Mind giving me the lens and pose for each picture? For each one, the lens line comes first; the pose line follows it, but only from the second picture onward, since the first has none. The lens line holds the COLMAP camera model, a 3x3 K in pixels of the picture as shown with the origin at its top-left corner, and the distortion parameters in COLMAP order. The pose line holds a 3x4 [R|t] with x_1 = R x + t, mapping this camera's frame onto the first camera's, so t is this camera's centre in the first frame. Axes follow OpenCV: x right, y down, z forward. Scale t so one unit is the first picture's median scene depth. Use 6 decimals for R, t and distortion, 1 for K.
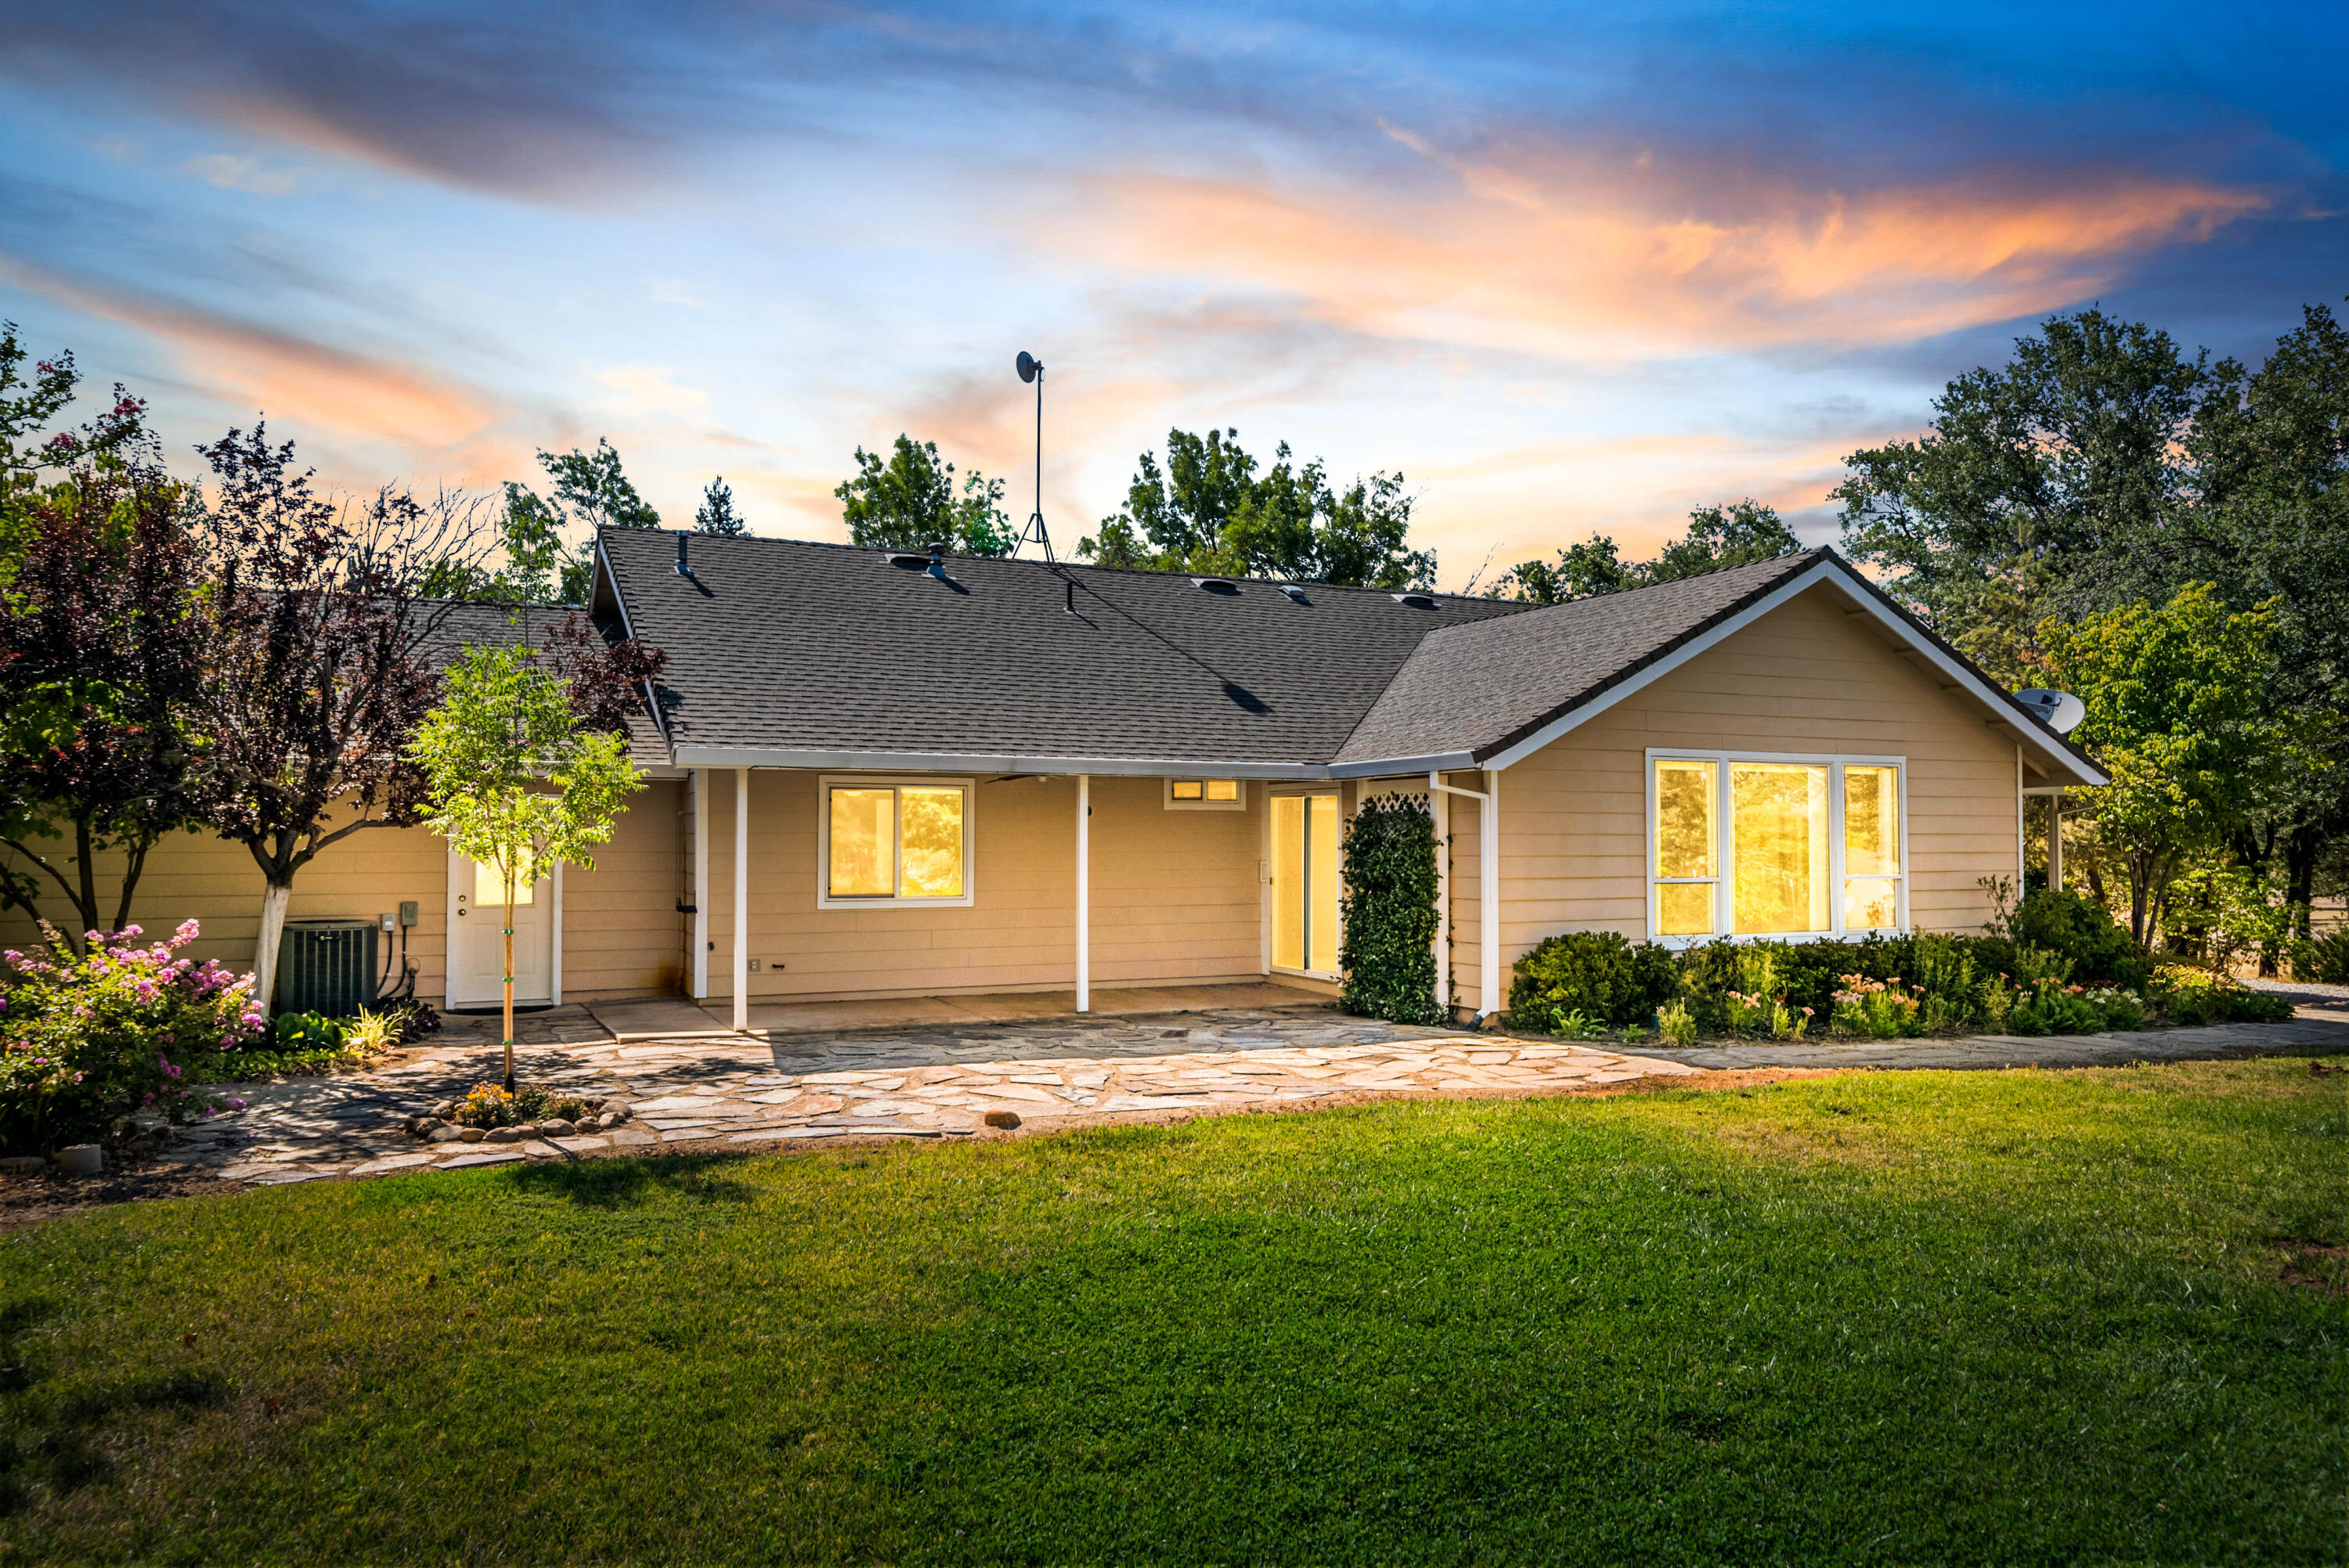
lens RADIAL K [[1454.6, 0, 1170.1], [0, 1454.6, 783.5], [0, 0, 1]] dist [-0.017941, -0.001037]
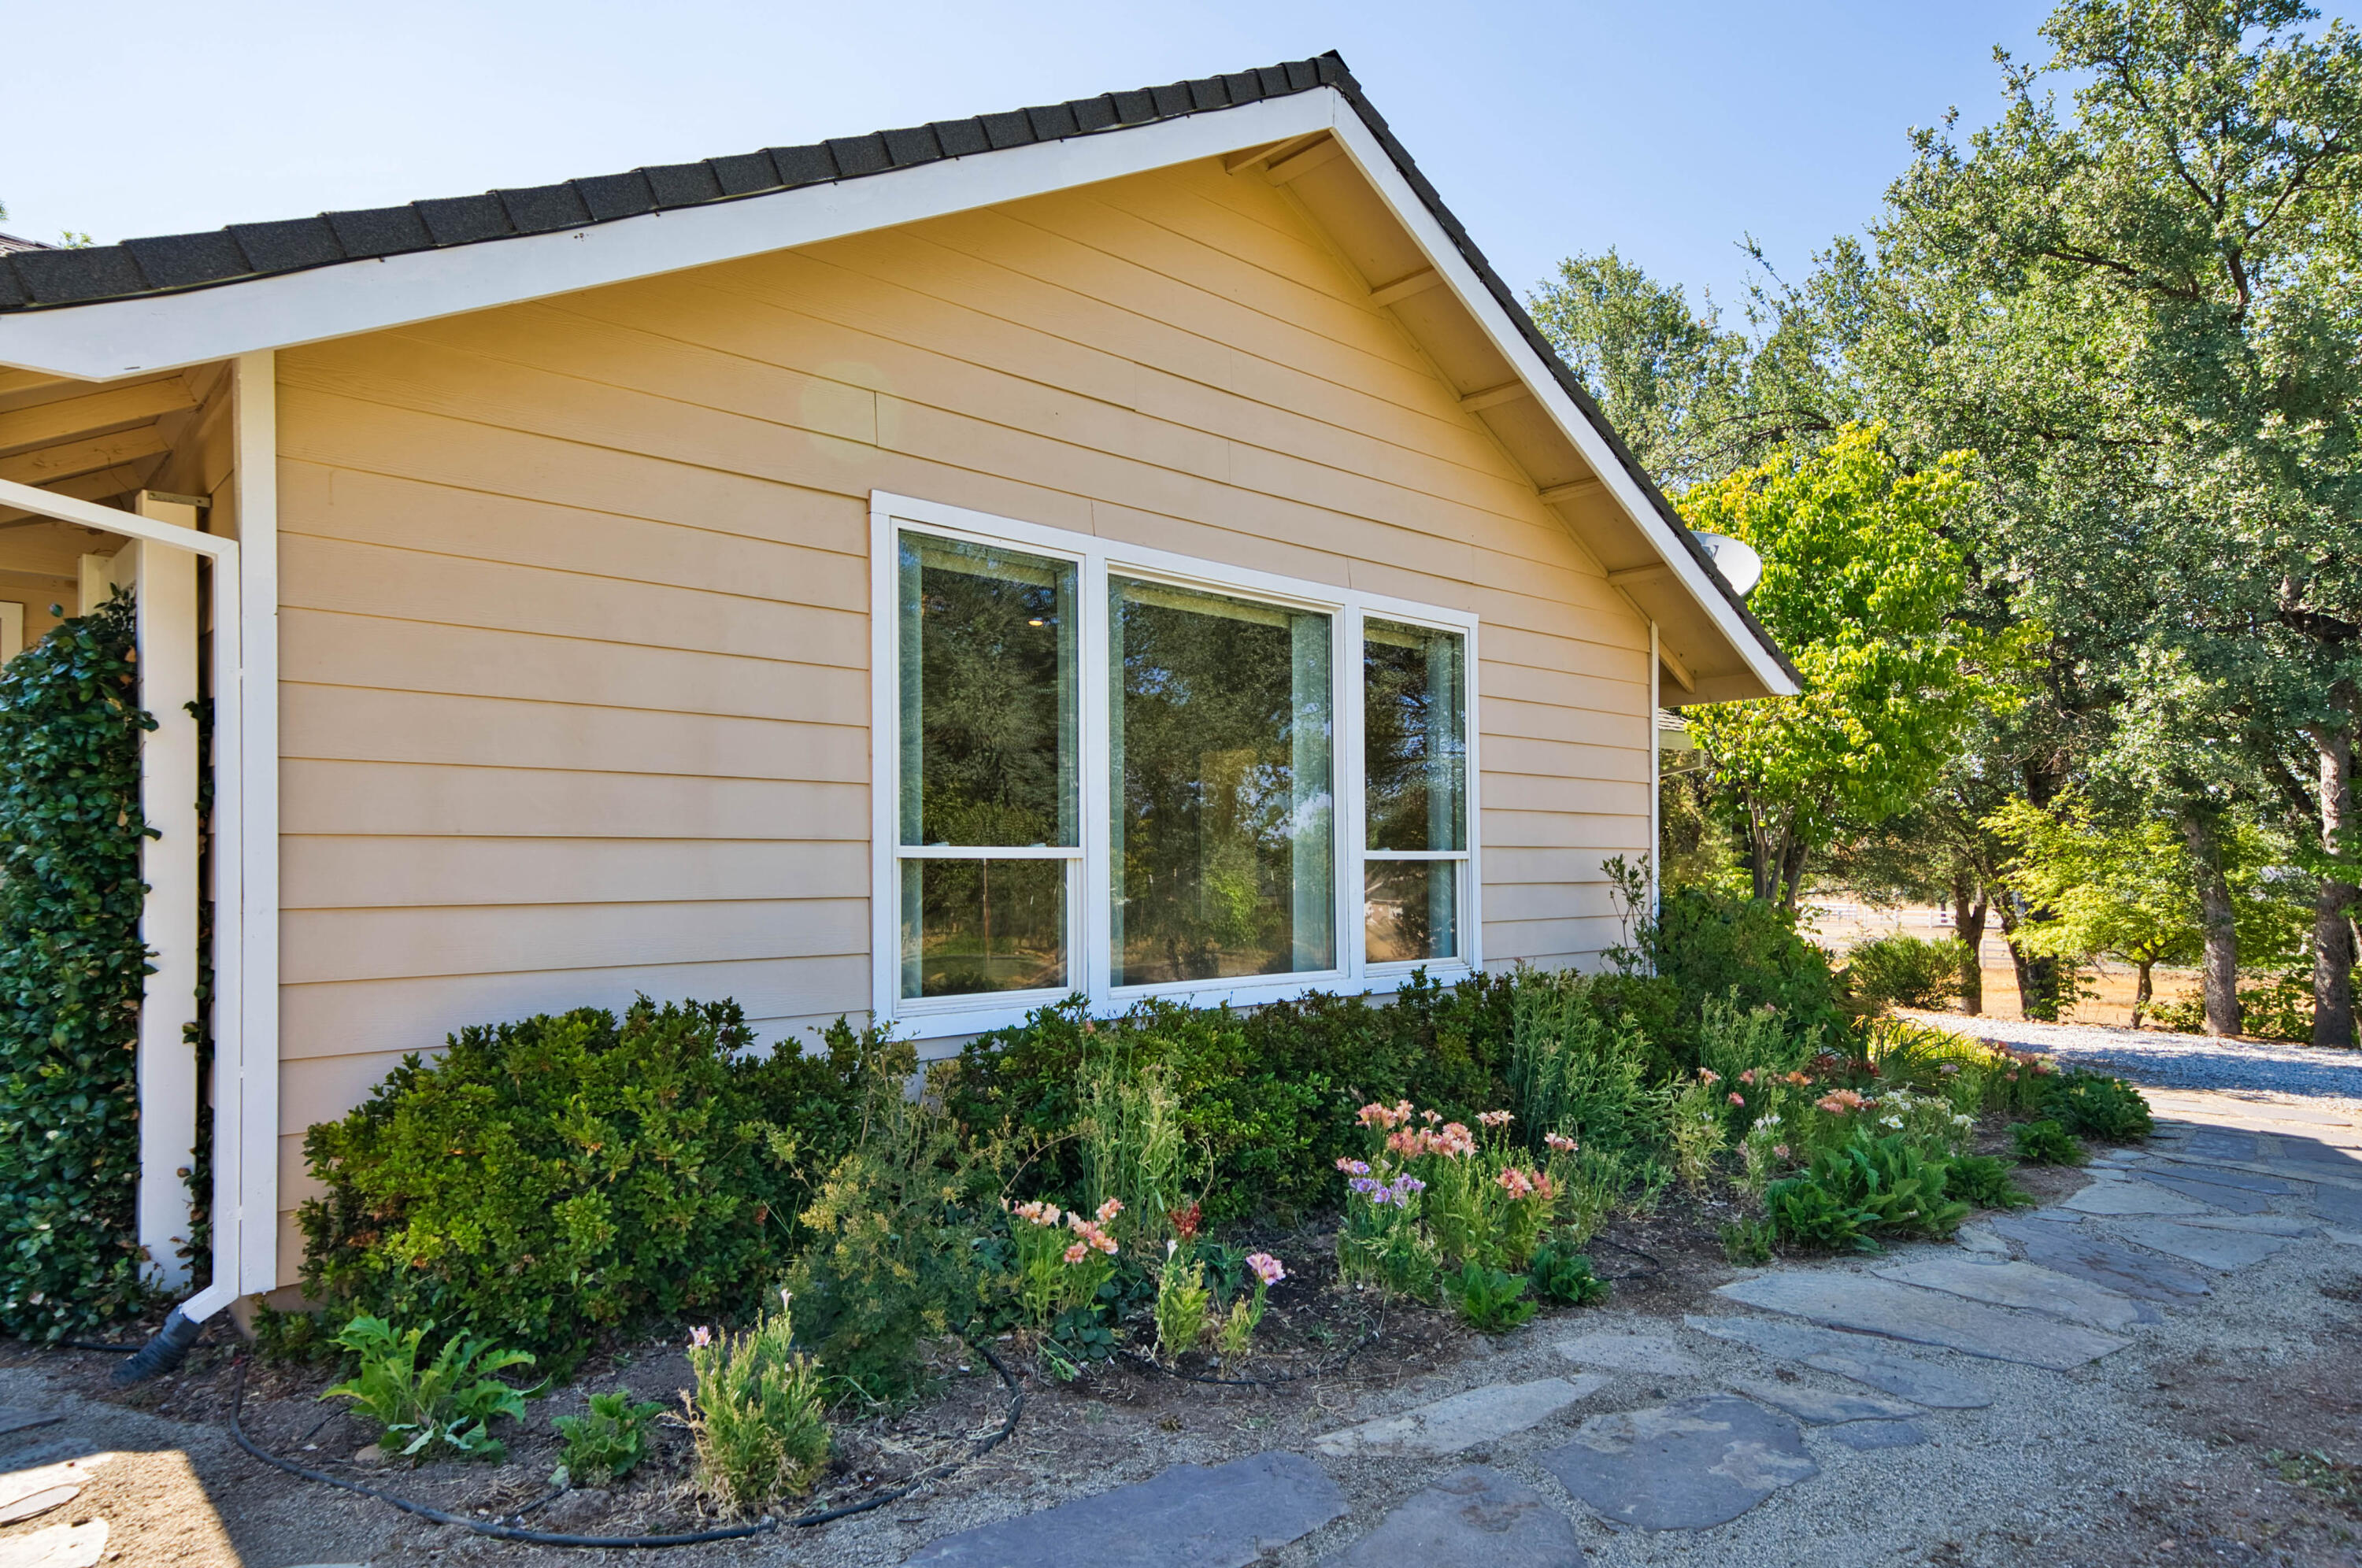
lens RADIAL K [[1396.3, 0, 1119.4], [0, 1396.3, 862.7], [0, 0, 1]] dist [0.027024, -0.000997]
pose [[0.960500, 0.000079, 0.278279, 0.294134], [-0.010797, 0.999258, 0.036982, 0.056697], [-0.278070, -0.038526, 0.959788, 0.653666]]
